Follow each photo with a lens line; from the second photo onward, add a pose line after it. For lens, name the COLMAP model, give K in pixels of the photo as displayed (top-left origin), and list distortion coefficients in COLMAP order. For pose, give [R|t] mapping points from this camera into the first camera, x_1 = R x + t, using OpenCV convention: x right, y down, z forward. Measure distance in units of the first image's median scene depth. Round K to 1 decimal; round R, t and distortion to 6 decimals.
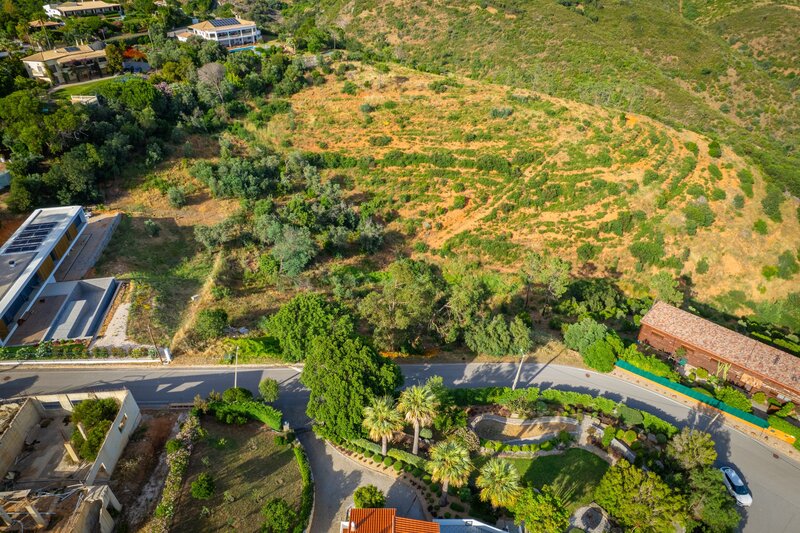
lens RADIAL K [[511.0, 0, 395.7], [0, 511.0, 264.1], [0, 0, 1]] dist [-0.073601, 0.065261]
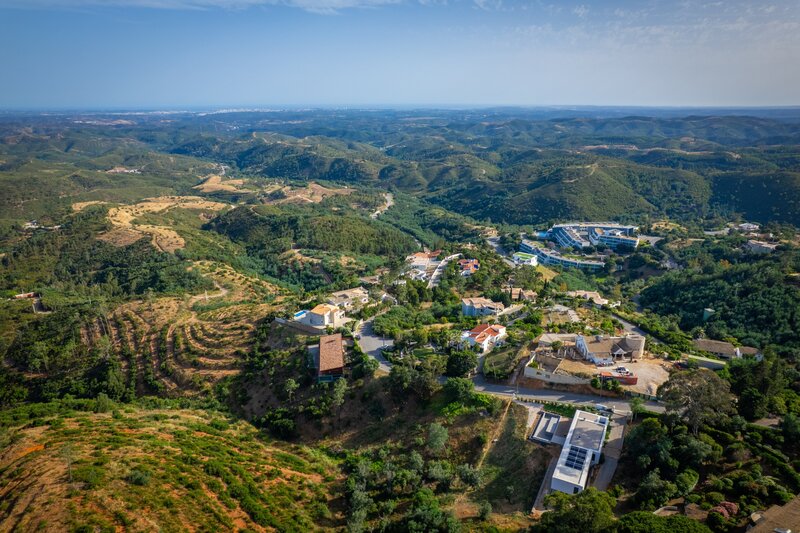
lens RADIAL K [[511.0, 0, 395.7], [0, 511.0, 264.1], [0, 0, 1]] dist [-0.073601, 0.065261]
pose [[-0.778000, -0.188833, 0.599214, -0.688798], [0.352229, 0.658674, 0.664893, -1.089376], [-0.520241, 0.728348, -0.445936, 0.961144]]
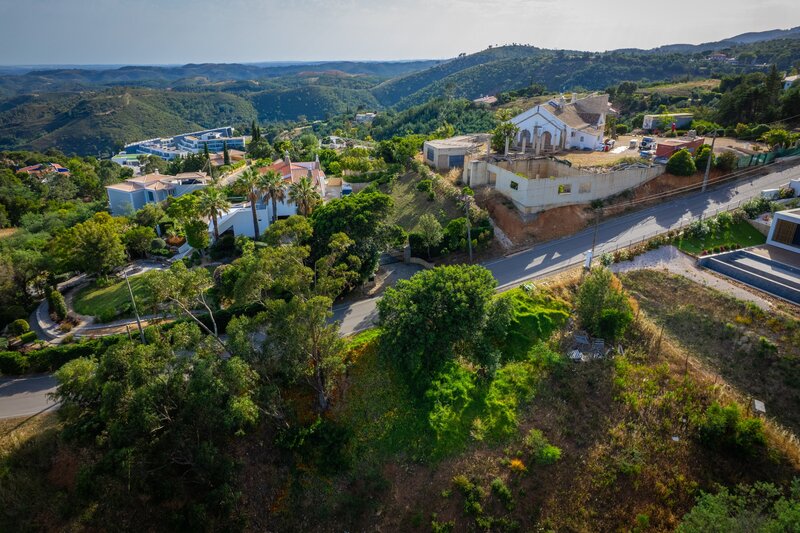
lens RADIAL K [[511.0, 0, 395.7], [0, 511.0, 264.1], [0, 0, 1]] dist [-0.073601, 0.065261]
pose [[-0.976133, 0.086224, -0.199324, 0.006493], [-0.116532, 0.566537, 0.815755, -0.212630], [0.183262, 0.819513, -0.542968, 0.665092]]
